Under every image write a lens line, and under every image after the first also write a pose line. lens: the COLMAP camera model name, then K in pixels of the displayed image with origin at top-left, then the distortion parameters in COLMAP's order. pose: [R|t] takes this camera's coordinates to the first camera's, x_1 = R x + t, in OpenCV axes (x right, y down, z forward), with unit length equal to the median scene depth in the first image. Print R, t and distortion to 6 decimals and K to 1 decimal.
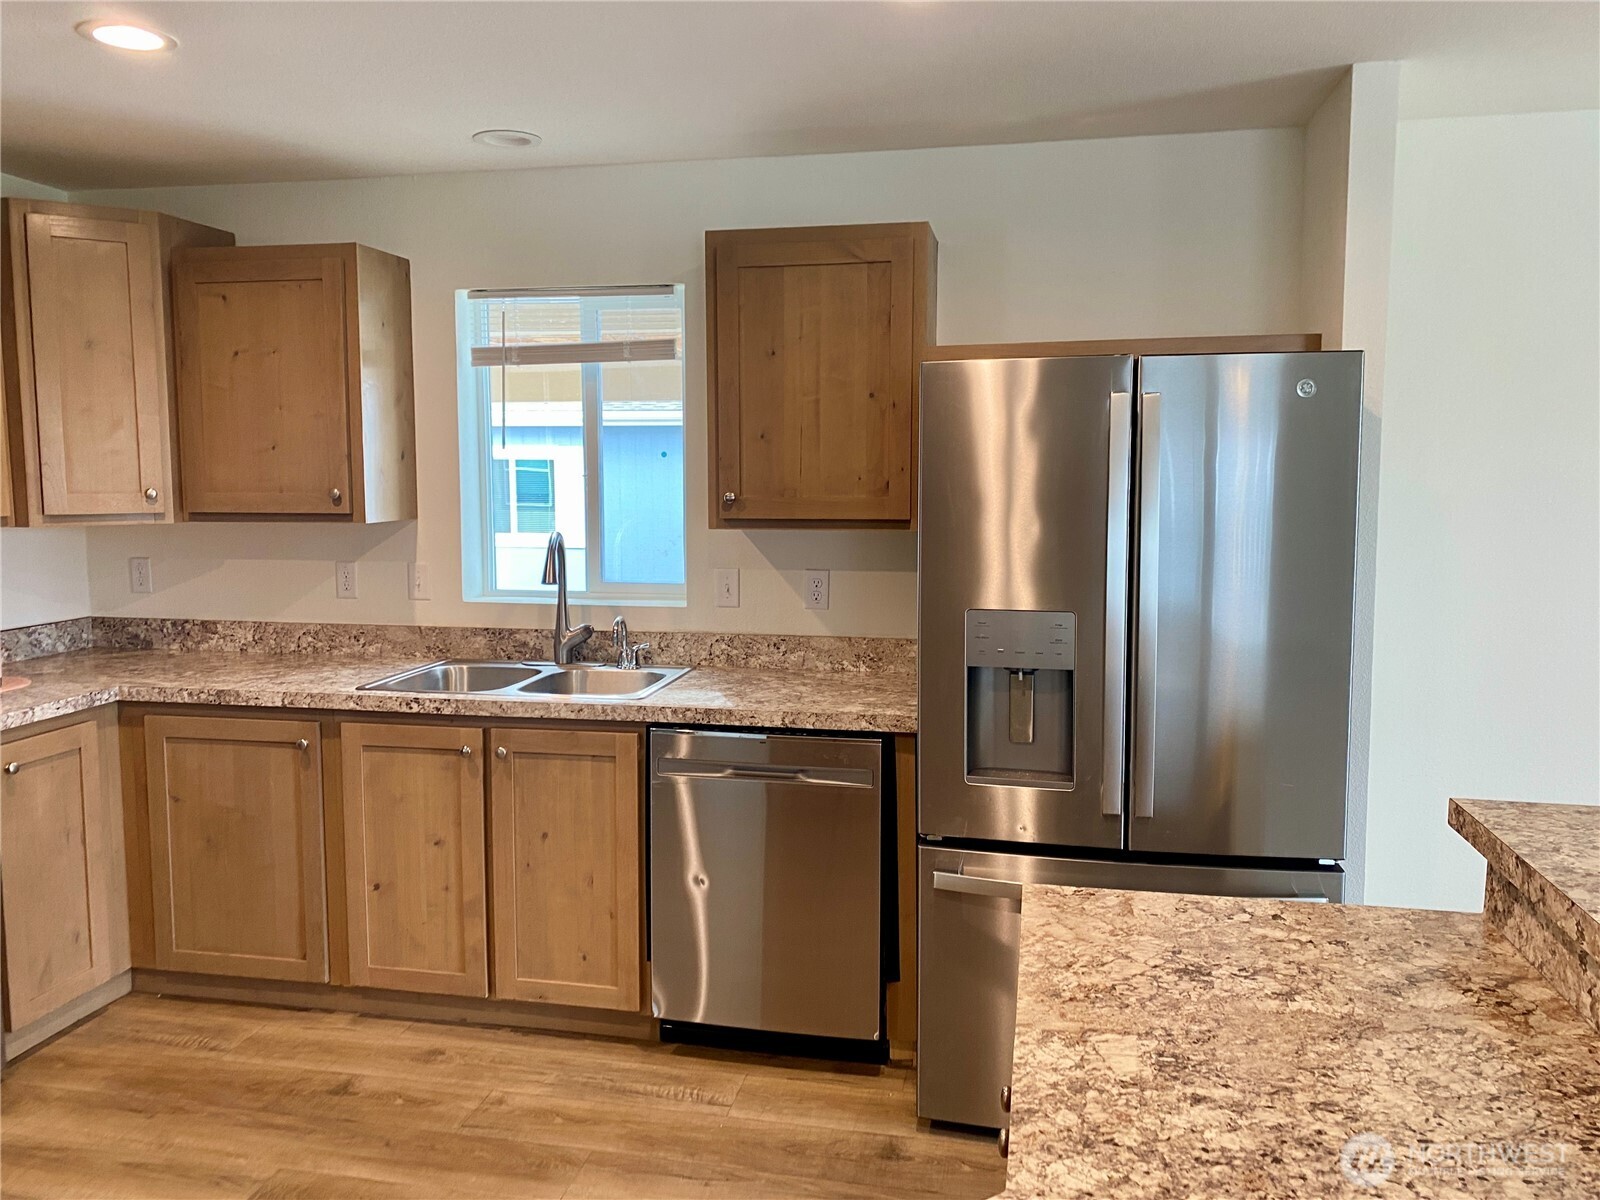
lens RADIAL K [[1213.8, 0, 806.9], [0, 1213.8, 579.5], [0, 0, 1]] dist [0.057130, -0.090816]
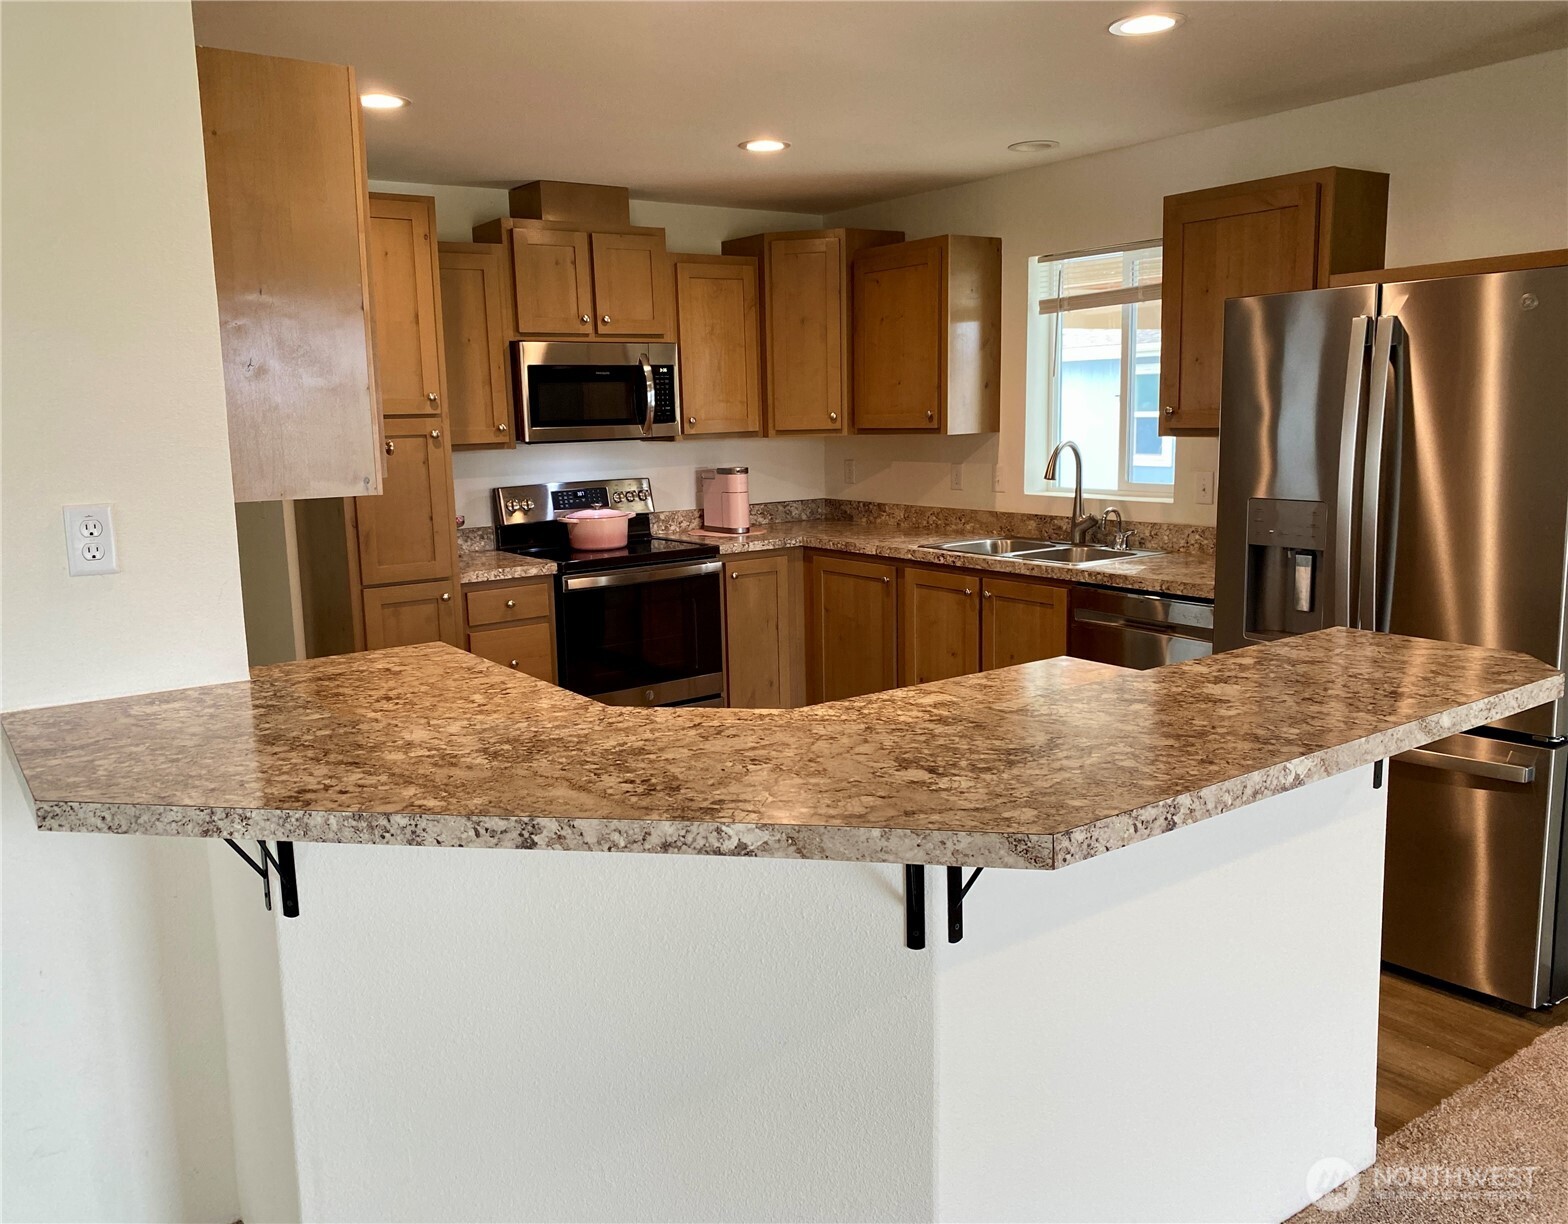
lens RADIAL K [[1243.9, 0, 739.8], [0, 1243.9, 584.0], [0, 0, 1]] dist [0.126909, -0.181404]
pose [[0.716942, 0.083535, -0.692110, 0.511938], [-0.041764, 0.996158, 0.076970, 0.026339], [0.695880, -0.026278, 0.717677, -0.231379]]
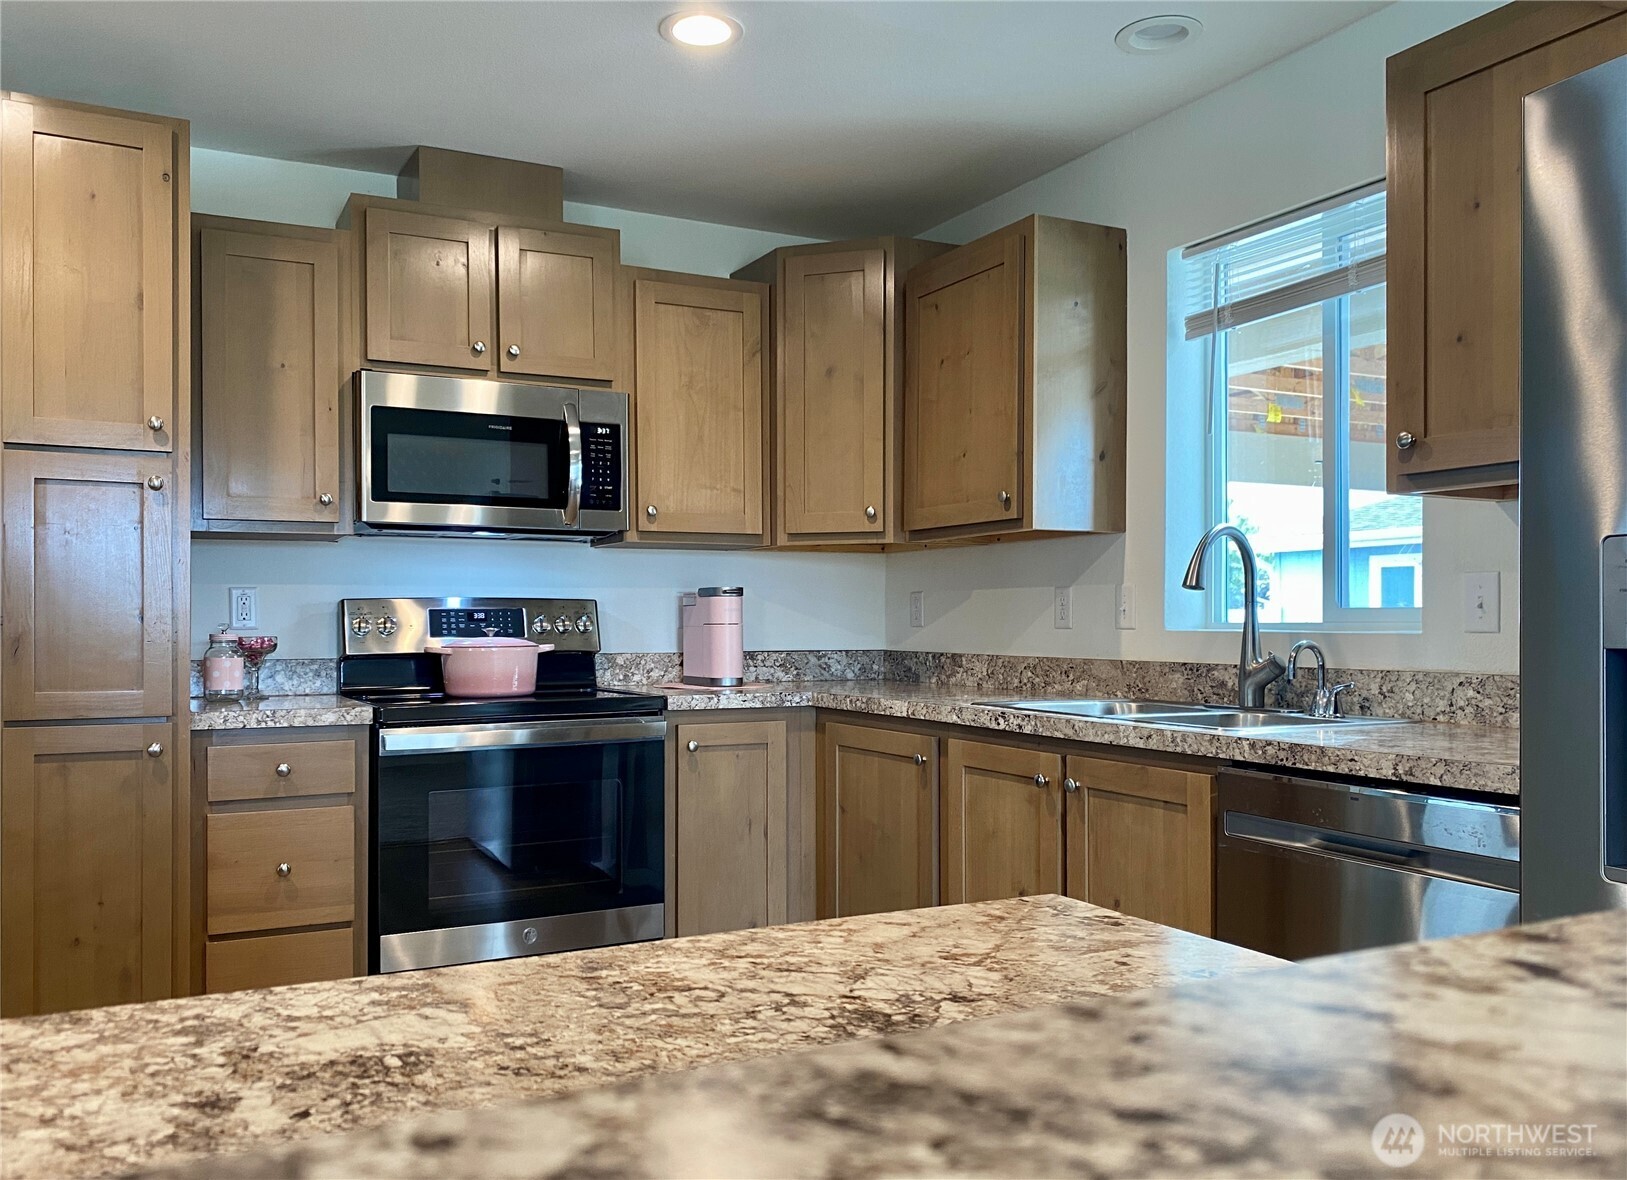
lens RADIAL K [[1304.1, 0, 762.3], [0, 1304.1, 613.9], [0, 0, 1]] dist [0.081200, -0.099797]
pose [[0.611911, -0.001251, -0.790925, 0.276360], [-0.076433, 0.995225, -0.060707, 0.090884], [0.787225, 0.097600, 0.608894, 0.291086]]
